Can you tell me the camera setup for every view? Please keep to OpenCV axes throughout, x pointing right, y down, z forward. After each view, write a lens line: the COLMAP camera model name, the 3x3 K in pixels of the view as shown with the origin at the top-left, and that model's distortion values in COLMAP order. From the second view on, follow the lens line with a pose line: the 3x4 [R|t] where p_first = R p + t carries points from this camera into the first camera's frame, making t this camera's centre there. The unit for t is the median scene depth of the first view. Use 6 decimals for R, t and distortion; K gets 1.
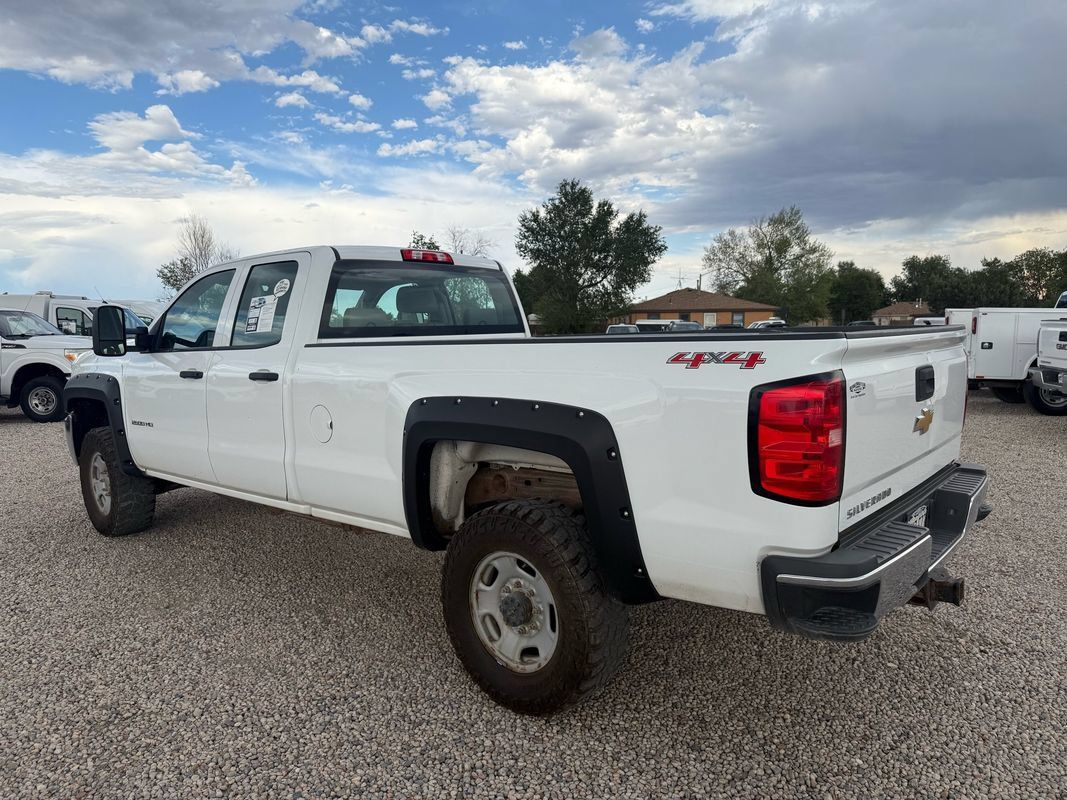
lens RADIAL K [[759.1, 0, 532.3], [0, 759.1, 404.1], [0, 0, 1]] dist [0.048518, -0.049859]
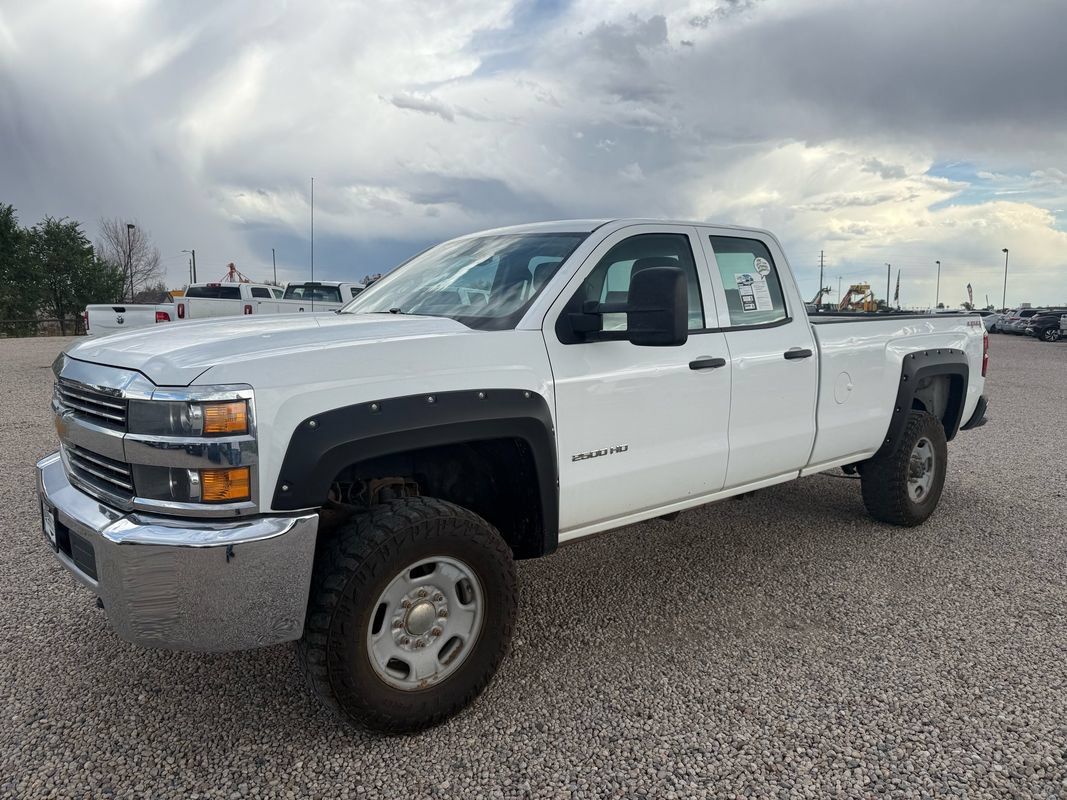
lens RADIAL K [[759.1, 0, 546.0], [0, 759.1, 410.6], [0, 0, 1]] dist [0.048518, -0.049859]
pose [[0.142363, -0.115966, 0.982998, -1.366122], [0.094071, 0.990203, 0.103192, -0.095367], [-0.985334, 0.077781, 0.151877, 1.142776]]
